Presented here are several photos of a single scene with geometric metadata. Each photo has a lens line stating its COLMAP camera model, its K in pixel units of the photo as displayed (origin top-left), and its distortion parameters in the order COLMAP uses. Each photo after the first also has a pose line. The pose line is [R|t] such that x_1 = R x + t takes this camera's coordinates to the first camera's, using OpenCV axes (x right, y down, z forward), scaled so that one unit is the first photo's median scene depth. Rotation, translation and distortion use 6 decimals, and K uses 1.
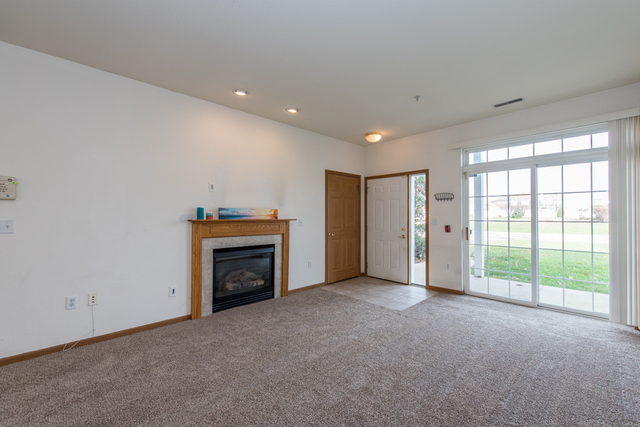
lens RADIAL K [[266.3, 0, 322.9], [0, 266.3, 214.6], [0, 0, 1]] dist [0.014806, 0.000409]
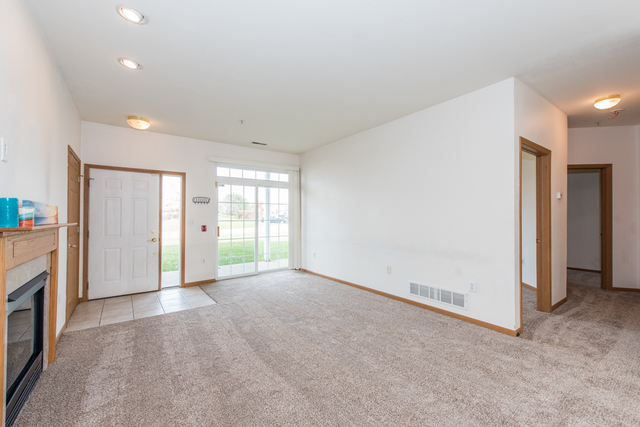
lens RADIAL K [[266.3, 0, 318.2], [0, 266.3, 213.7], [0, 0, 1]] dist [0.014806, 0.000409]
pose [[0.150651, 0.014880, 0.988475, -0.654255], [0.000929, 0.999884, -0.015193, 0.008392], [-0.988587, 0.003207, 0.150619, 0.375861]]
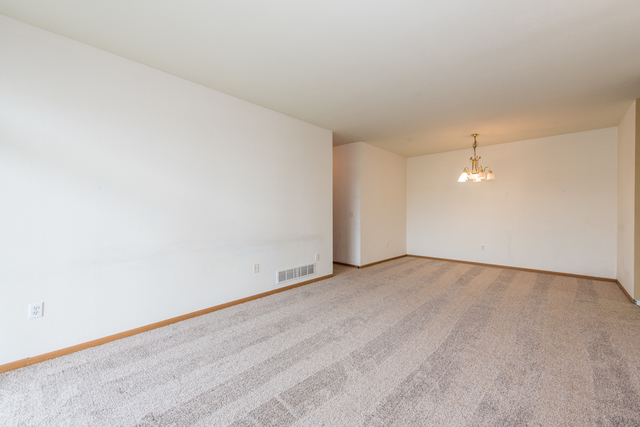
lens RADIAL K [[255.3, 0, 322.9], [0, 255.3, 212.2], [0, 0, 1]] dist [0.012066, -0.001150]
pose [[-0.998729, -0.002438, -0.050353, 0.205884], [-0.002572, 0.999993, 0.002590, 0.010438], [0.050346, 0.002716, -0.998728, 1.154388]]
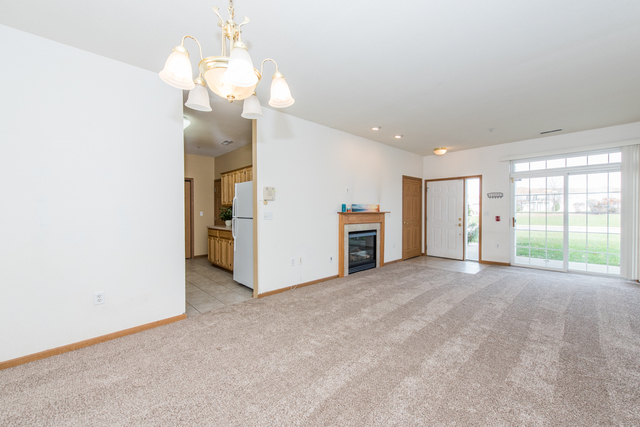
lens RADIAL K [[255.3, 0, 323.8], [0, 255.3, 212.8], [0, 0, 1]] dist [0.012066, -0.001150]
pose [[0.999944, -0.002568, -0.010293, -0.454329], [0.002722, 0.999884, 0.015018, 0.000475], [0.010253, -0.015046, 0.999834, -0.358042]]
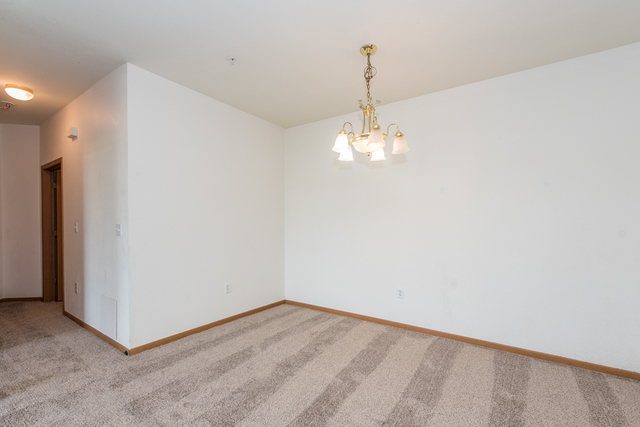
lens RADIAL K [[288.7, 0, 311.7], [0, 288.7, 225.3], [0, 0, 1]] dist [0.019177, -0.000626]
pose [[-0.983699, -0.005703, -0.179731, -0.350532], [-0.006904, 0.999958, 0.006060, 0.005750], [0.179688, 0.007203, -0.983697, 0.551335]]
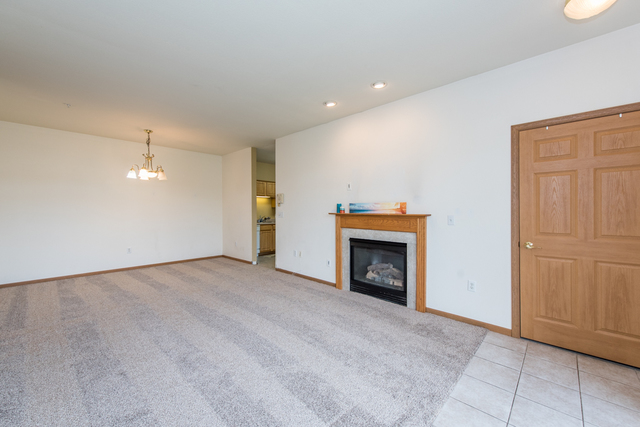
lens RADIAL K [[255.3, 0, 326.4], [0, 255.3, 212.2], [0, 0, 1]] dist [0.012066, -0.001150]
pose [[0.058487, 0.004064, -0.998280, 0.625932], [0.001031, 0.999991, 0.004131, 0.007591], [0.998288, -0.001270, 0.058483, 0.707554]]
